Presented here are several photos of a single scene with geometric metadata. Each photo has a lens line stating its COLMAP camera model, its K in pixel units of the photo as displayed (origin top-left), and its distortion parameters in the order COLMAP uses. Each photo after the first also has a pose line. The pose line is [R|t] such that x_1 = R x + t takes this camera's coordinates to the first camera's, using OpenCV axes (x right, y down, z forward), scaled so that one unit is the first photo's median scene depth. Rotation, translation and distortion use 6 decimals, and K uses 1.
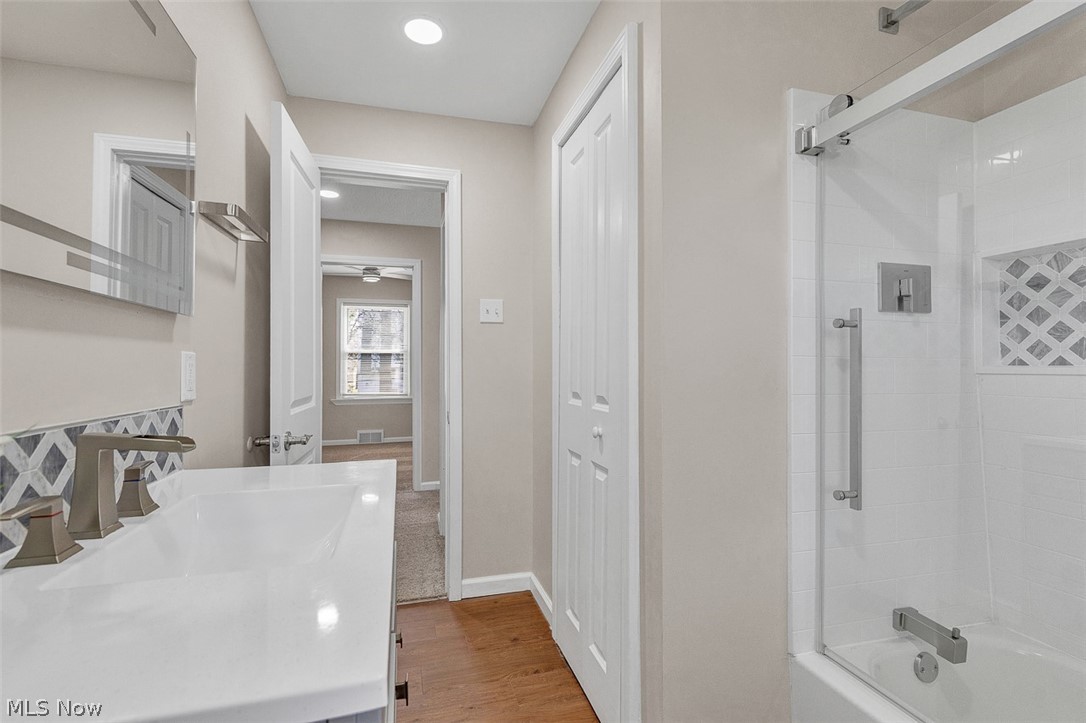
lens RADIAL K [[499.6, 0, 541.2], [0, 499.6, 362.6], [0, 0, 1]] dist [0.011869, -0.001176]
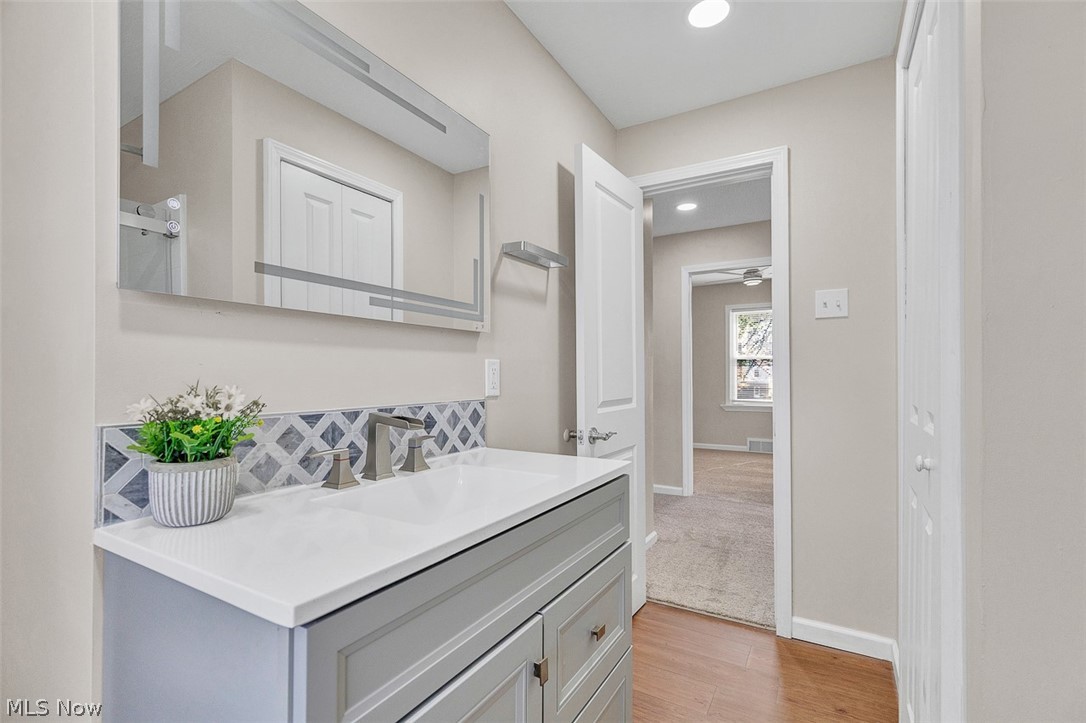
lens RADIAL K [[494.6, 0, 541.3], [0, 494.6, 376.3], [0, 0, 1]] dist [0.007432, -0.000160]
pose [[0.691661, 0.004326, -0.722209, 0.186859], [0.005386, 0.999923, 0.011148, 0.005032], [0.722202, -0.011600, 0.691585, 0.106029]]
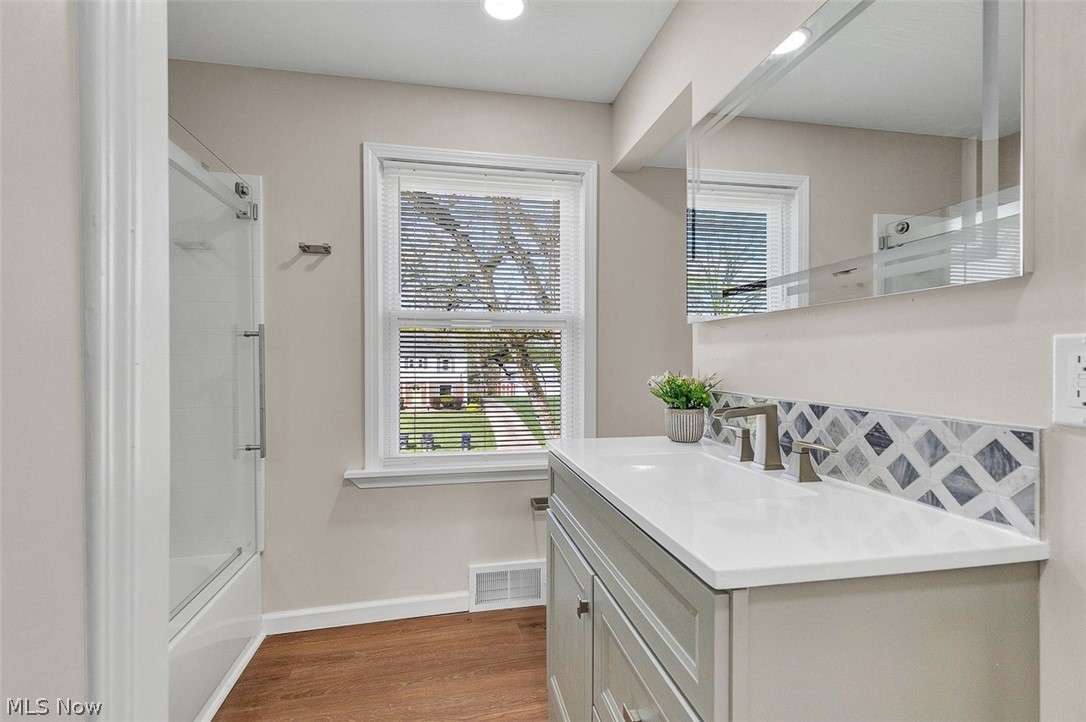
lens RADIAL K [[499.6, 0, 541.2], [0, 499.6, 362.1], [0, 0, 1]] dist [0.011869, -0.001176]
pose [[-0.997216, -0.005518, 0.074356, -0.100493], [-0.005979, 0.999964, -0.005982, 0.008309], [-0.074321, -0.006410, -0.997214, 0.882140]]
